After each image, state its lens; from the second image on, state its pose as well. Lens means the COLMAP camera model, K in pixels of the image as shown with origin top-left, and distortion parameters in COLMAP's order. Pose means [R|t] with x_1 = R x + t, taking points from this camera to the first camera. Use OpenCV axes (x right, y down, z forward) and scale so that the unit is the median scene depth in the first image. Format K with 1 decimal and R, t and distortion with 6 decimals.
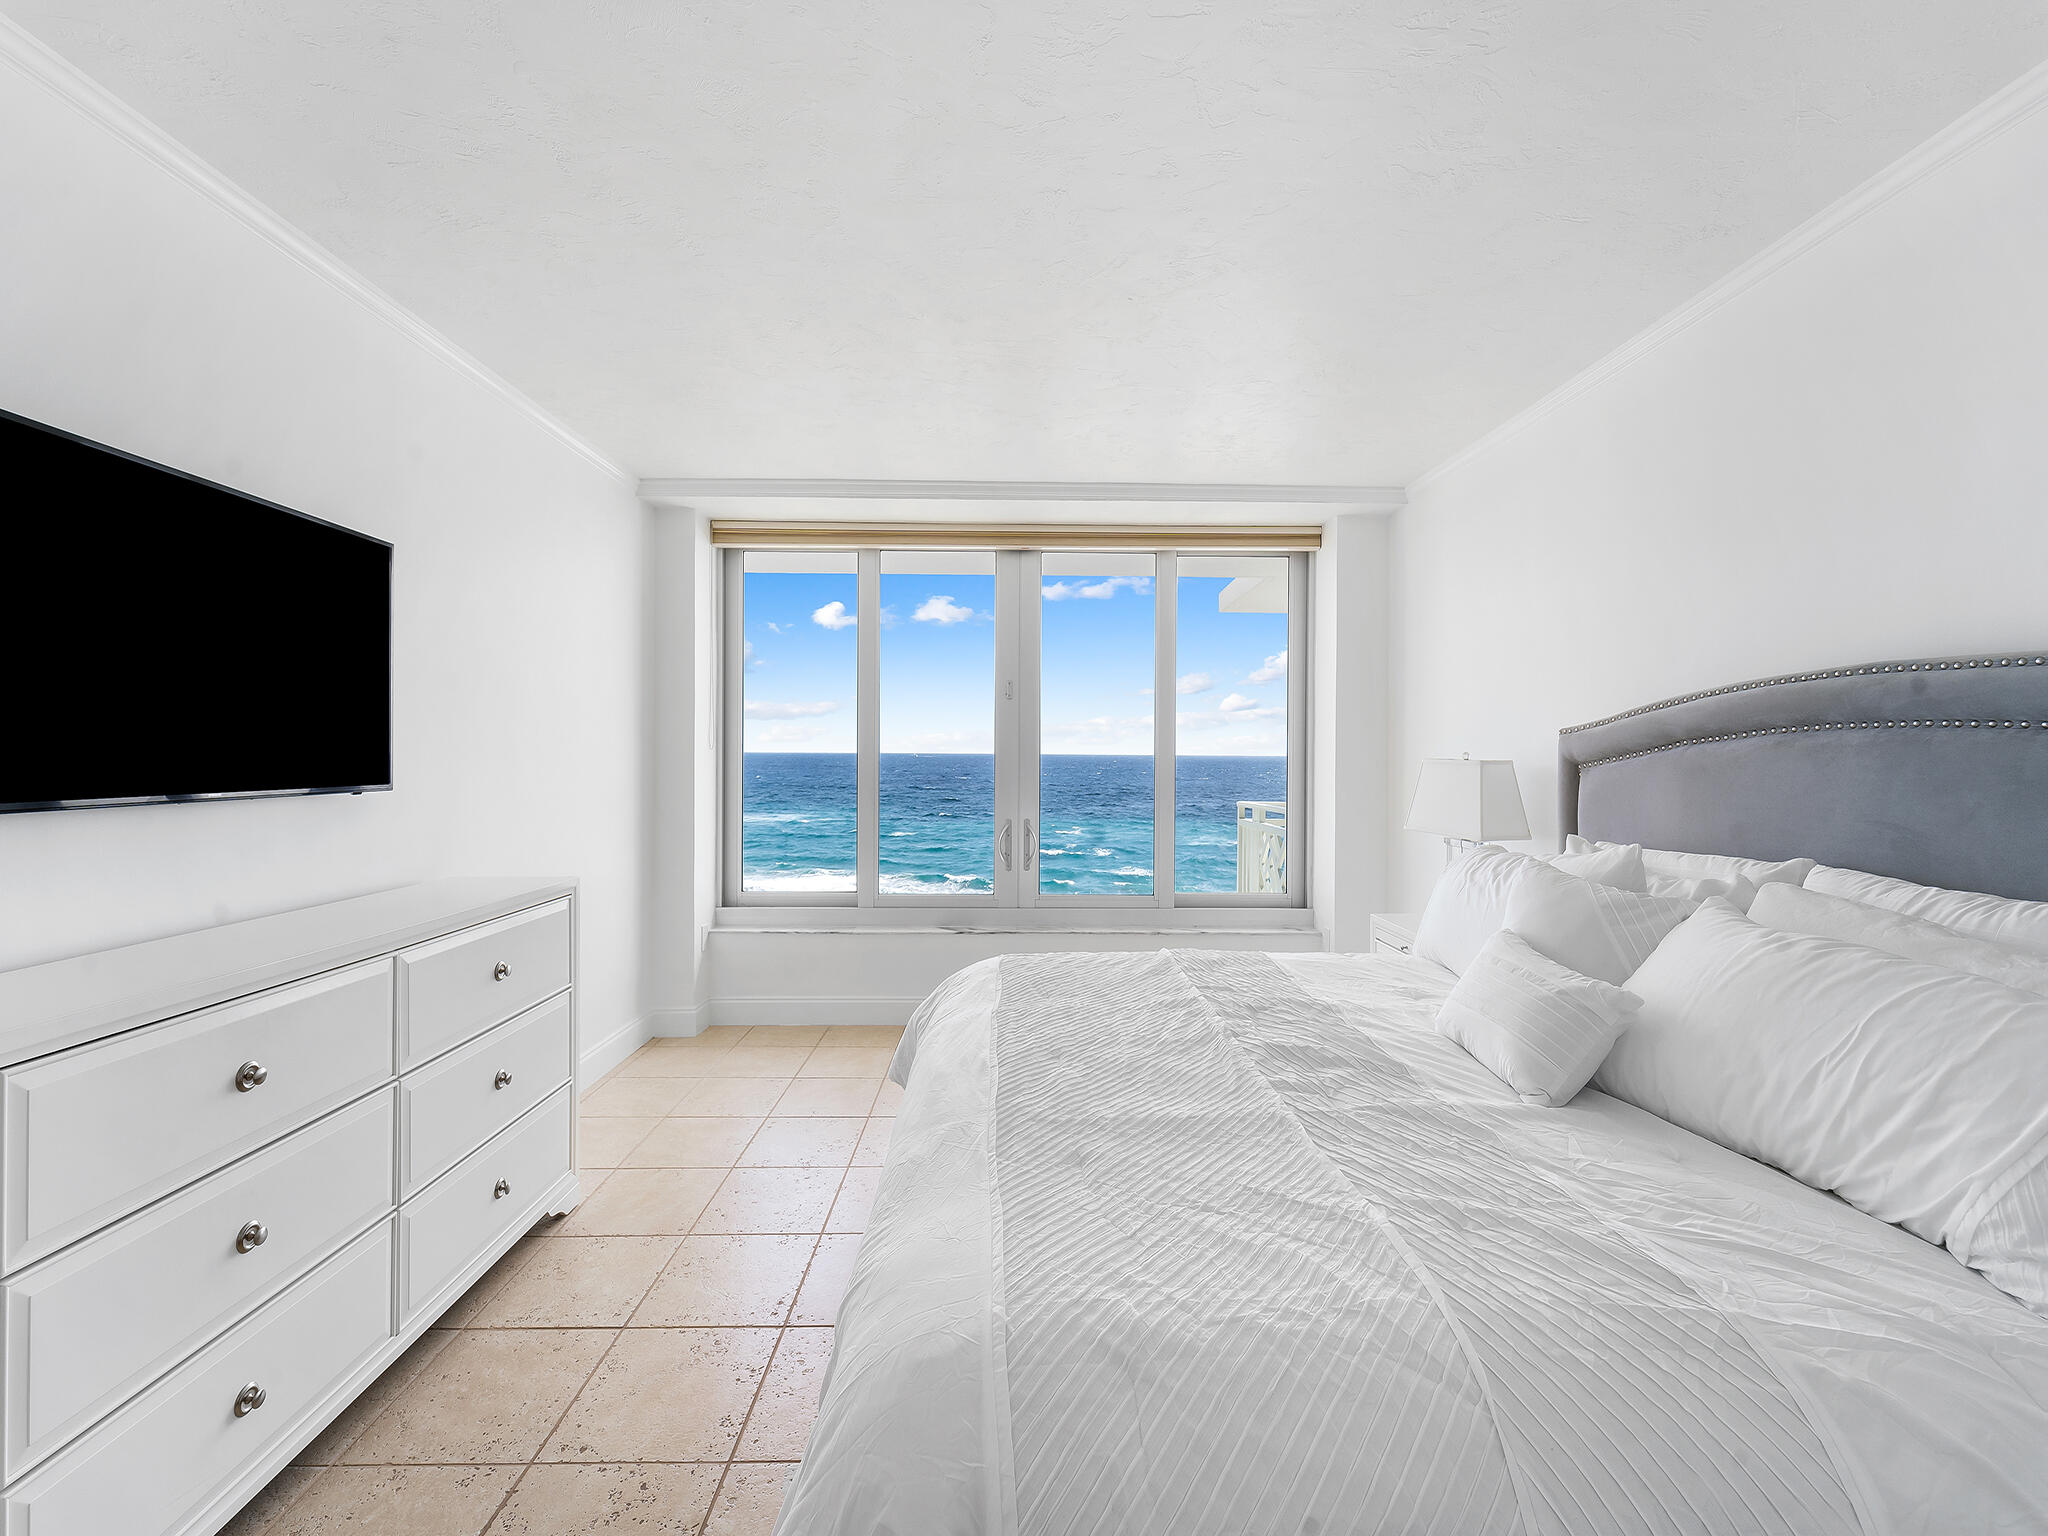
lens RADIAL K [[838.2, 0, 1022.0], [0, 838.2, 756.8], [0, 0, 1]] dist [0.002306, -0.001885]
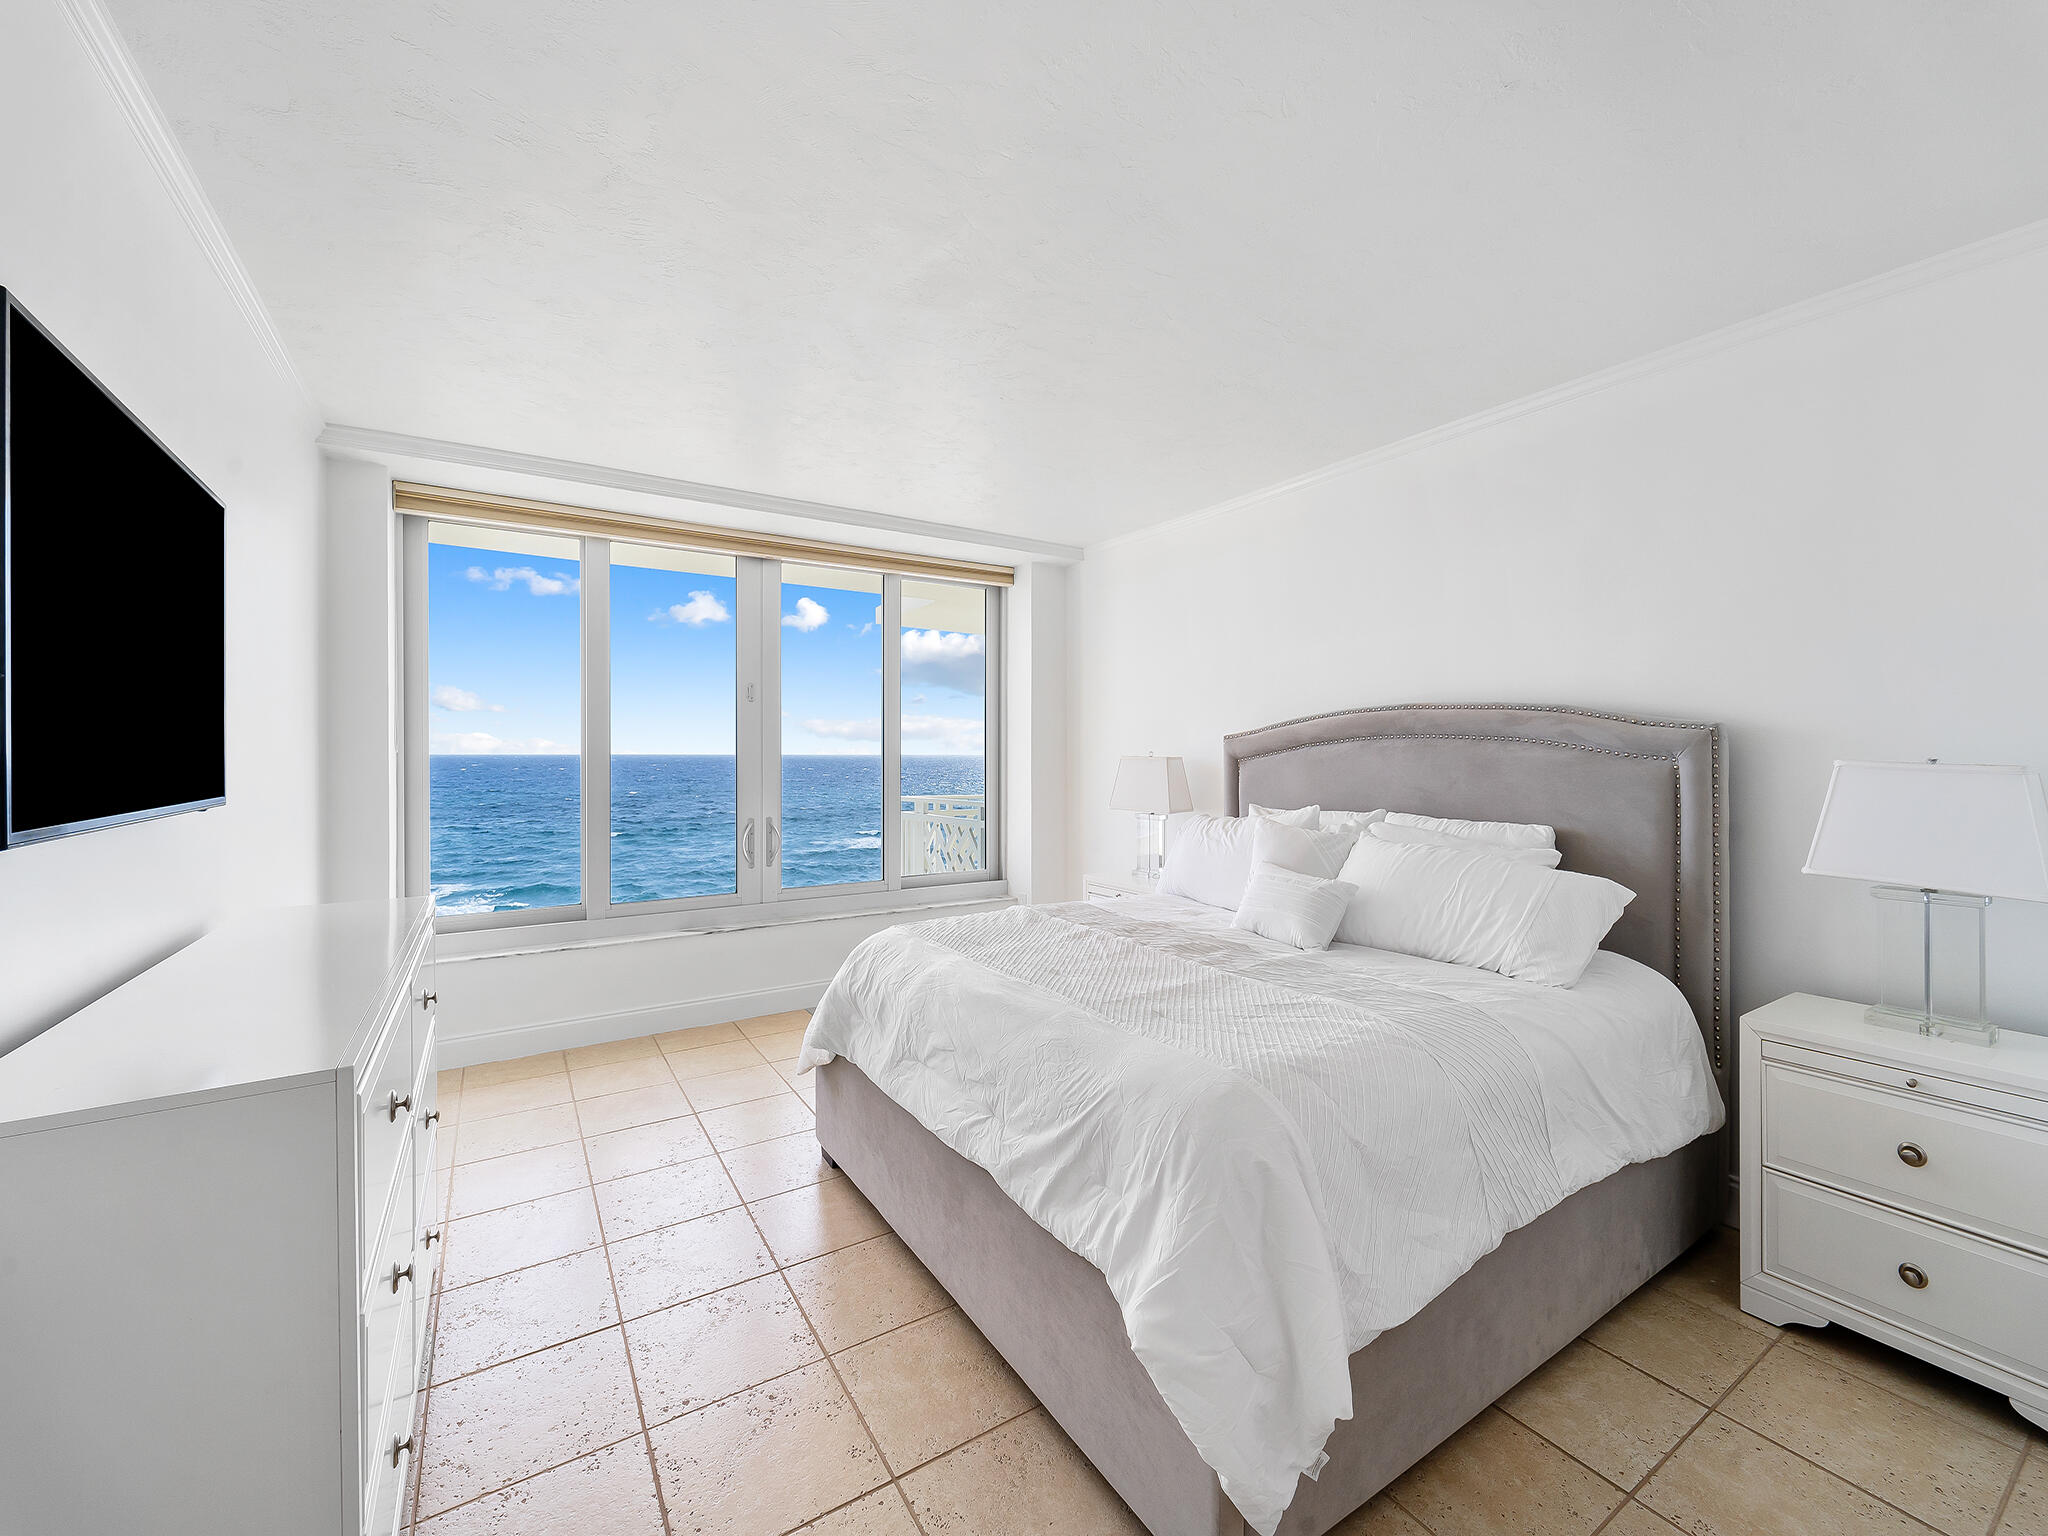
lens RADIAL K [[838.2, 0, 1035.5], [0, 838.2, 764.7], [0, 0, 1]] dist [0.002306, -0.001885]
pose [[0.845903, -0.013677, 0.533162, -0.371431], [0.007987, 0.999884, 0.012978, -0.002973], [-0.533277, -0.006720, 0.845914, -0.077655]]
